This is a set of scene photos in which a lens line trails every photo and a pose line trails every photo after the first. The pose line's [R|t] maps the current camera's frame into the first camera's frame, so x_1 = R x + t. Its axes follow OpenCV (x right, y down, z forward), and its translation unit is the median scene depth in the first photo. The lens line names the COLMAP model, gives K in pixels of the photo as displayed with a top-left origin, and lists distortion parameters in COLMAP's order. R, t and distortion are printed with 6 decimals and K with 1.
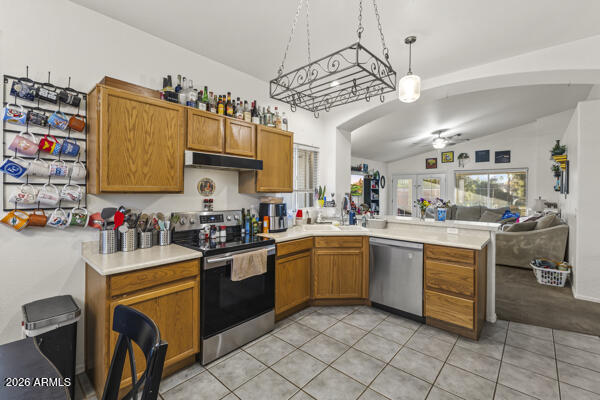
lens RADIAL K [[264.2, 0, 298.1], [0, 264.2, 196.3], [0, 0, 1]] dist [0.001026, 0.000207]
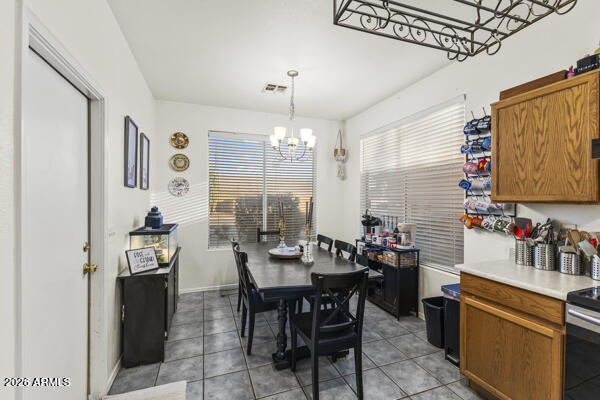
lens RADIAL K [[264.2, 0, 298.1], [0, 264.2, 196.3], [0, 0, 1]] dist [0.001026, 0.000207]
pose [[-0.477031, -0.010201, -0.878827, 1.608237], [-0.010044, 0.999931, -0.006154, -0.060895], [0.878829, 0.005891, -0.477100, 2.181877]]
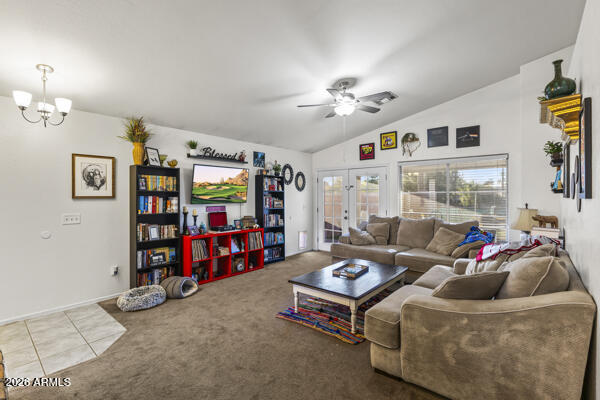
lens RADIAL K [[278.1, 0, 300.0], [0, 278.1, 200.0], [0, 0, 1]] dist [-0.003784, -0.000531]
pose [[0.999563, -0.004025, 0.029283, 0.347861], [0.004222, 0.999969, -0.006672, -0.003486], [-0.029255, 0.006793, 0.999549, 0.357313]]
